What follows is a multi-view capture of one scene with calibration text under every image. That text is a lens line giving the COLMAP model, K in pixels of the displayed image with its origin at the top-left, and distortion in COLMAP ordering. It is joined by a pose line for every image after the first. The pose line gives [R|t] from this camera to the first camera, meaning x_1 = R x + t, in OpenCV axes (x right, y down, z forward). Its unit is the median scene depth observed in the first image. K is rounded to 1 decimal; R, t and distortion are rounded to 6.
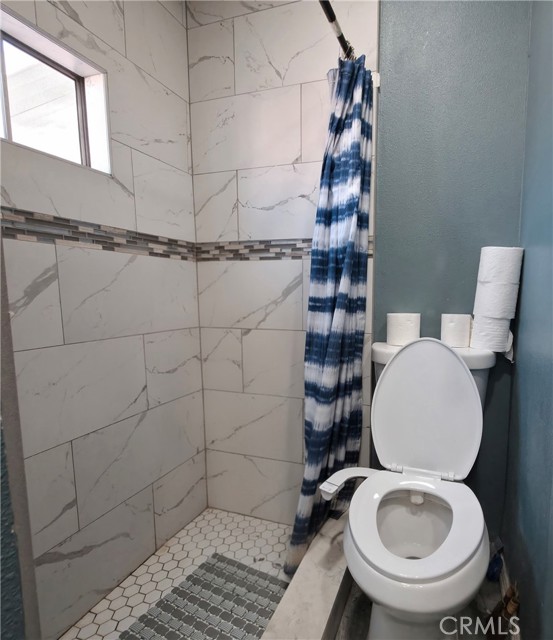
lens RADIAL K [[347.5, 0, 277.2], [0, 347.5, 319.2], [0, 0, 1]] dist [-0.002123, 0.000903]
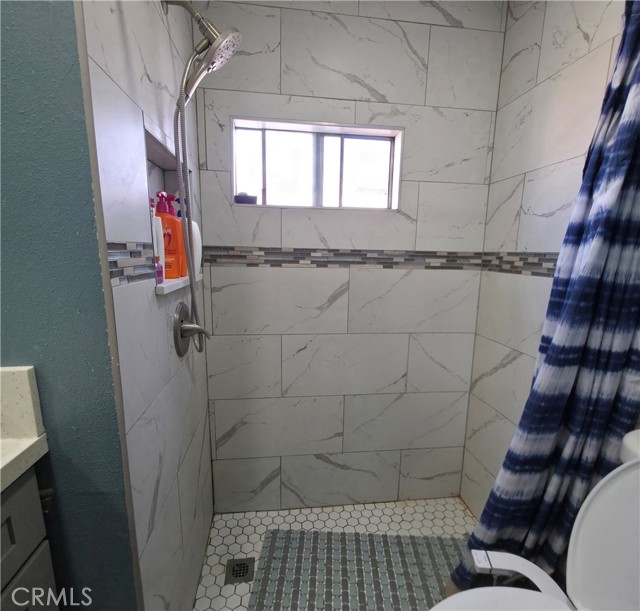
lens RADIAL K [[292.8, 0, 319.6], [0, 292.8, 305.1], [0, 0, 1]] dist [-0.001741, -0.000244]
pose [[0.521160, 0.119075, -0.845111, 0.348109], [-0.077310, 0.992735, 0.092200, -0.138842], [0.849950, 0.017285, 0.526579, 0.176521]]
